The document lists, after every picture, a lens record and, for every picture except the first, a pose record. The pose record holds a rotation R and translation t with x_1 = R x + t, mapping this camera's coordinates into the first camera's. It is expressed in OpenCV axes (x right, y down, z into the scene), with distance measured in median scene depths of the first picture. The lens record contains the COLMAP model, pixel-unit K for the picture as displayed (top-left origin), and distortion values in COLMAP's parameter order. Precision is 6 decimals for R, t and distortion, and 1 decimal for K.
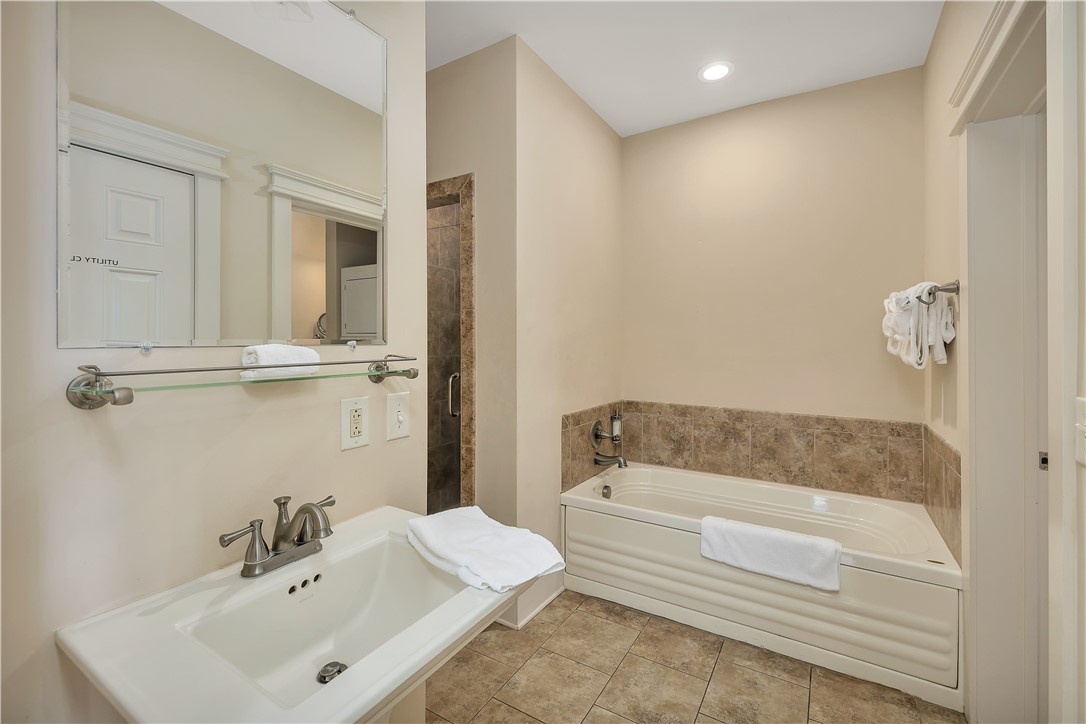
lens RADIAL K [[468.6, 0, 542.1], [0, 468.6, 351.5], [0, 0, 1]] dist [-0.001440, -0.000009]
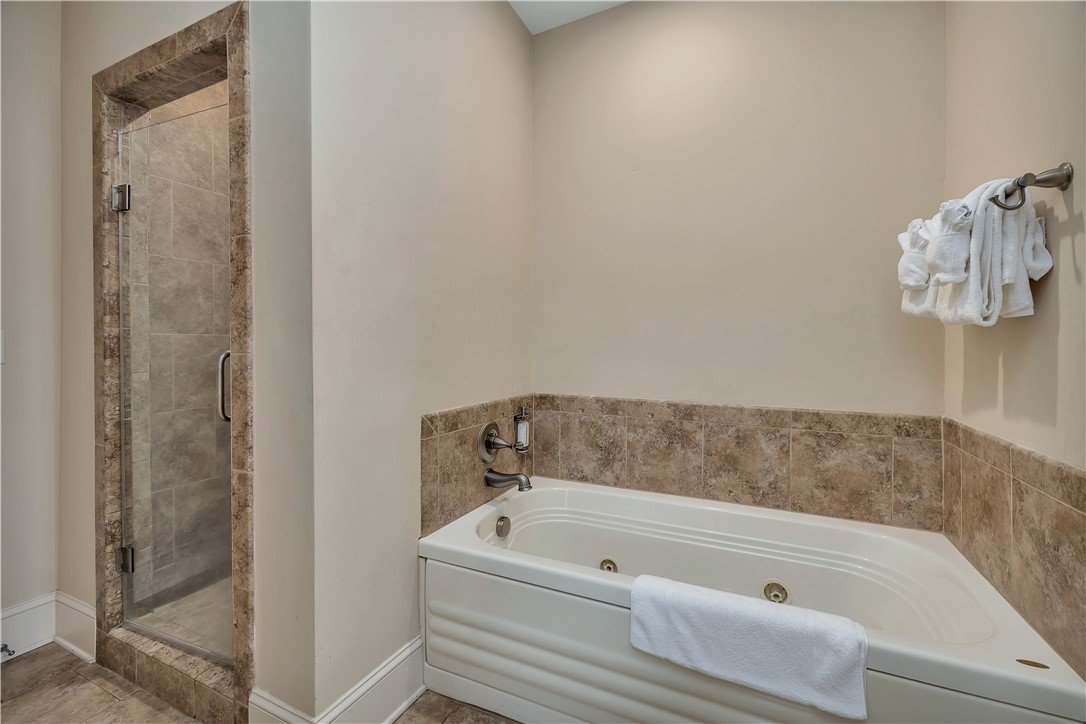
lens RADIAL K [[468.6, 0, 542.5], [0, 468.6, 358.8], [0, 0, 1]] dist [-0.001440, -0.000009]
pose [[0.994039, -0.005667, 0.108876, 0.140360], [0.004240, 0.999902, 0.013334, 0.052637], [-0.108941, -0.012793, 0.993966, 0.361034]]
